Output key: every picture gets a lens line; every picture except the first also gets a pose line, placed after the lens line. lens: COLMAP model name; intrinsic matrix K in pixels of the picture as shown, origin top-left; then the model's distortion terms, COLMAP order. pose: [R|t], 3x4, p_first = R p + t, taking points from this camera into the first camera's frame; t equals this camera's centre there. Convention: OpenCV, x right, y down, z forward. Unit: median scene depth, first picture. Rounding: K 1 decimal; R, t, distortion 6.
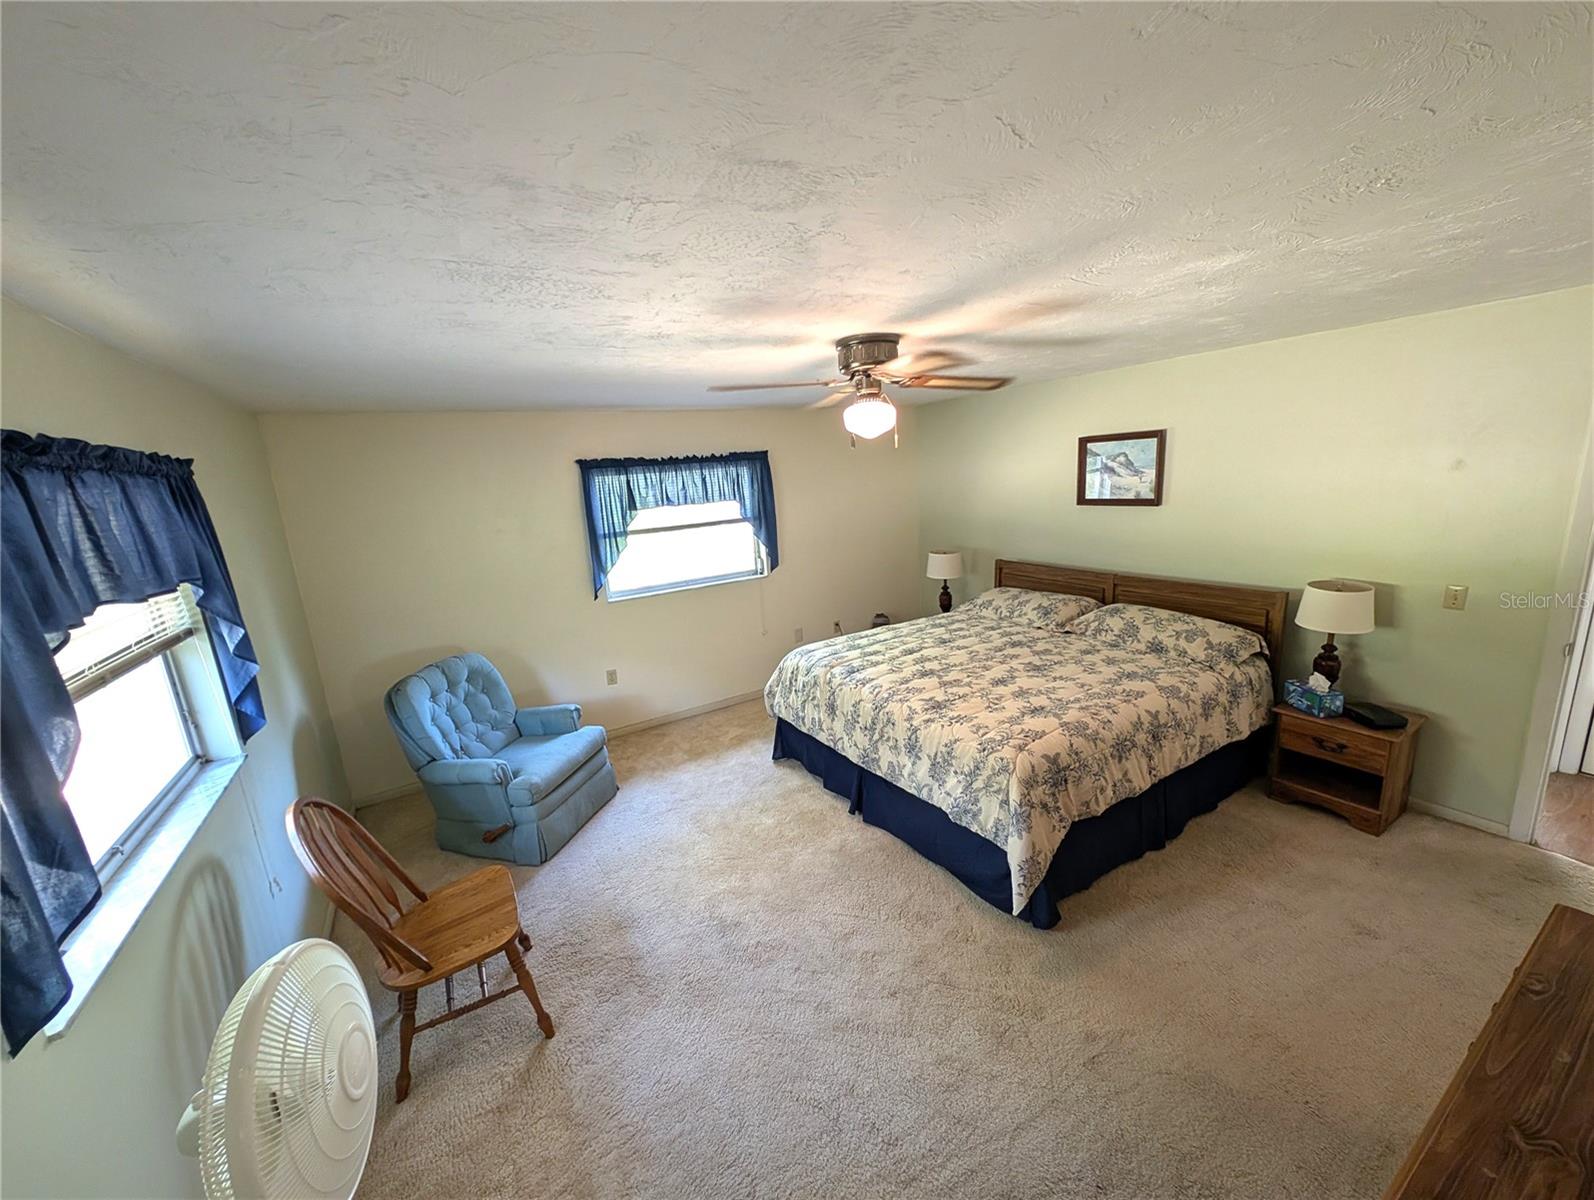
lens RADIAL K [[608.7, 0, 794.1], [0, 608.7, 606.4], [0, 0, 1]] dist [0.017546, -0.007524]
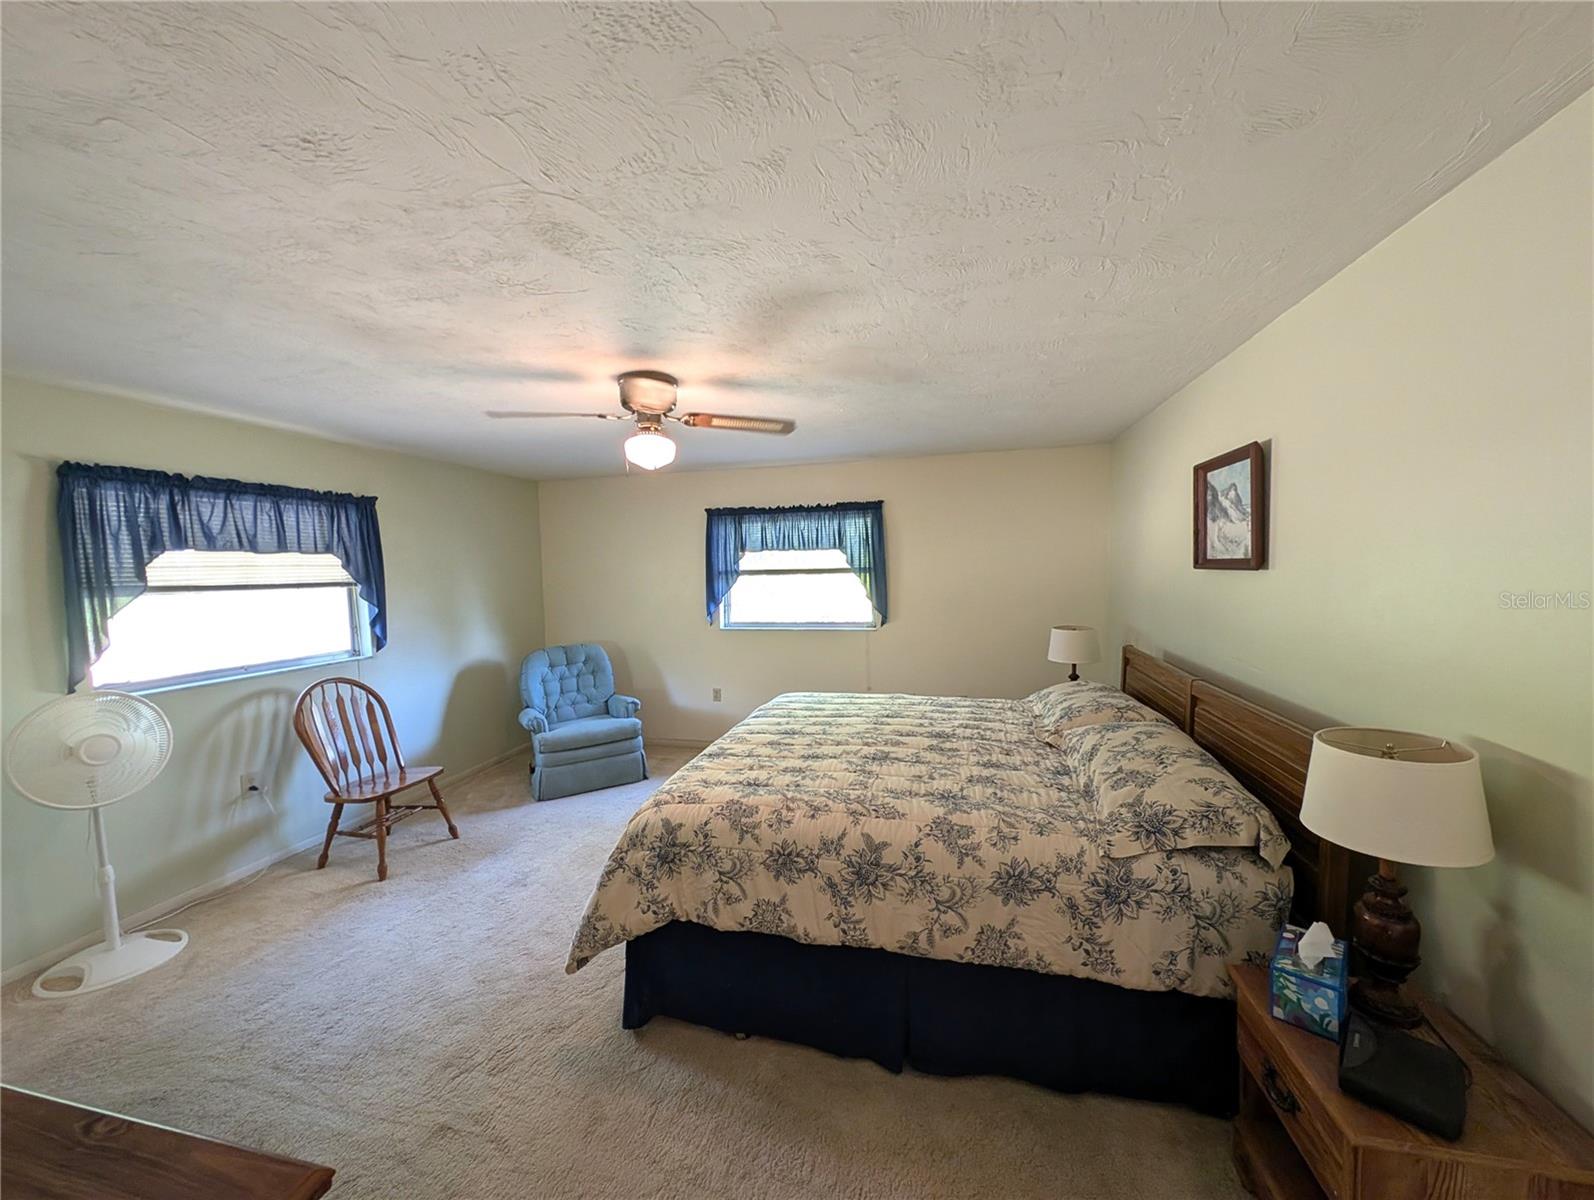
lens RADIAL K [[608.7, 0, 794.1], [0, 608.7, 606.4], [0, 0, 1]] dist [0.017546, -0.007524]
pose [[0.708251, 0.098179, -0.699100, 0.762111], [-0.182056, 0.982188, -0.046504, -0.026913], [0.682082, 0.160212, 0.713510, 0.326933]]
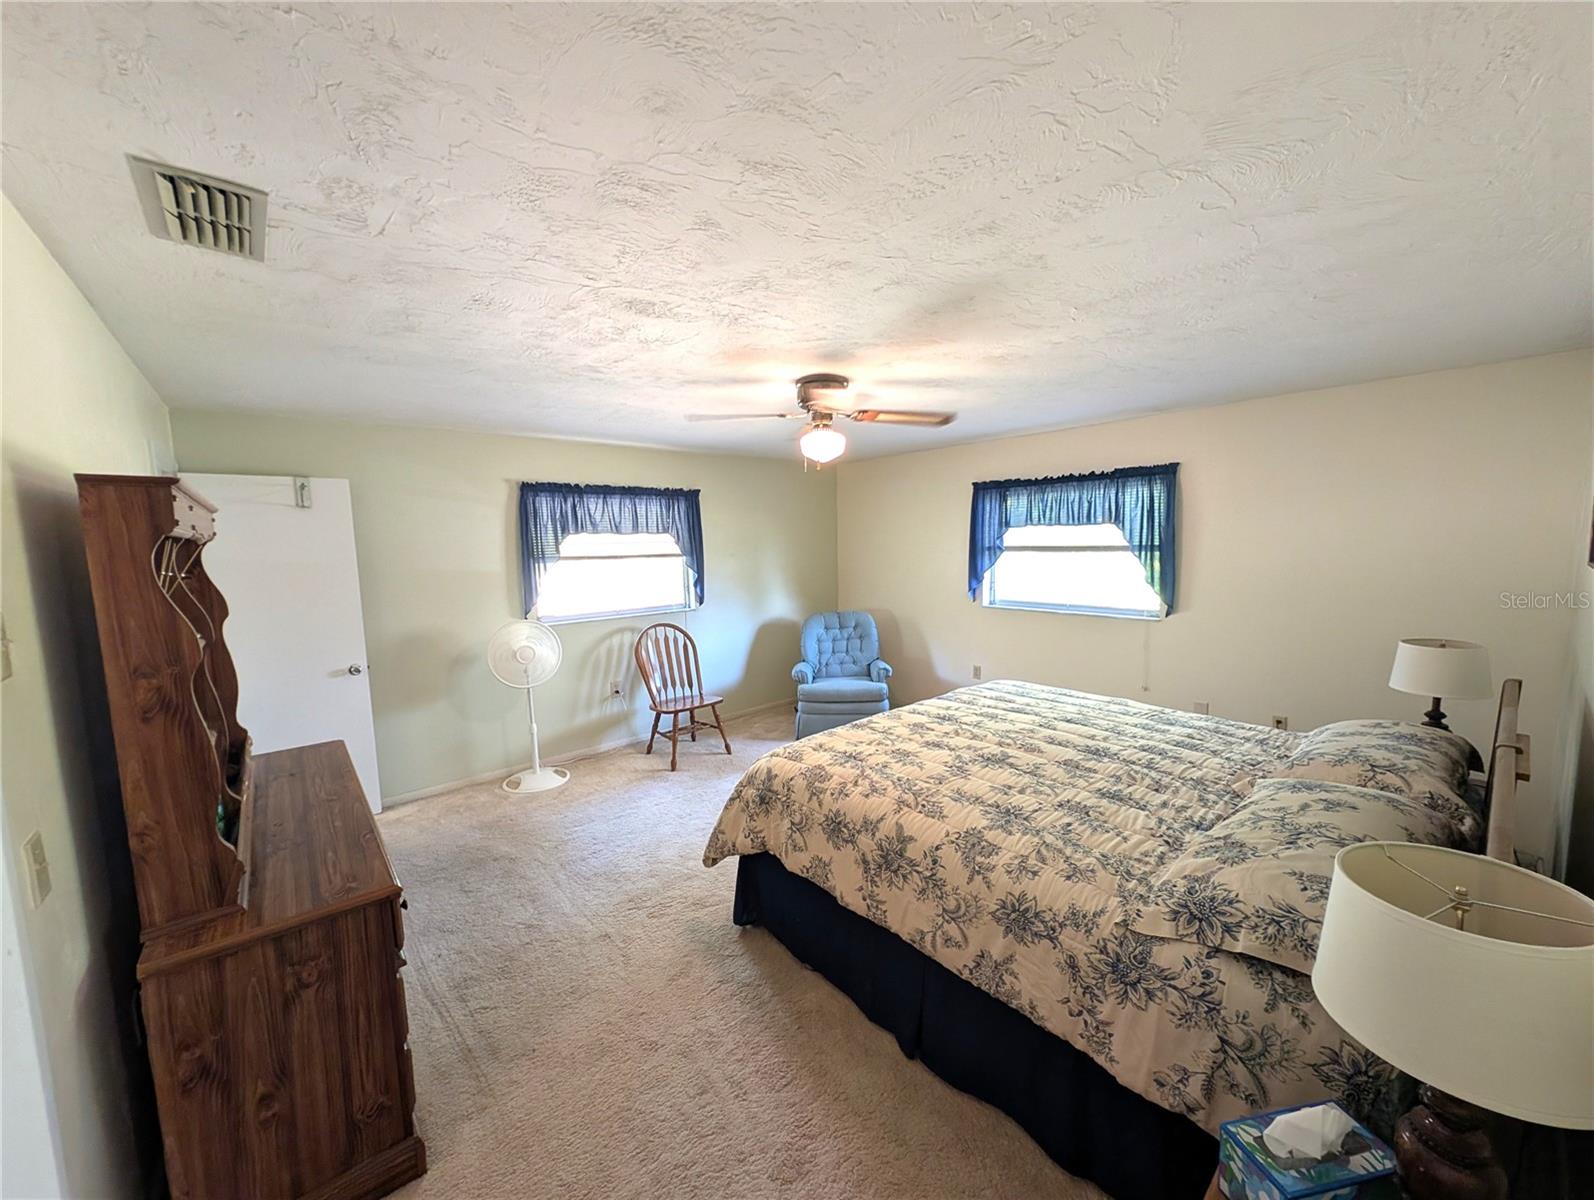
lens RADIAL K [[608.7, 0, 794.1], [0, 608.7, 606.4], [0, 0, 1]] dist [0.017546, -0.007524]
pose [[0.168126, 0.172970, -0.970472, 0.933156], [-0.210801, 0.968020, 0.136014, -0.110352], [0.962962, 0.181709, 0.199212, 0.548769]]
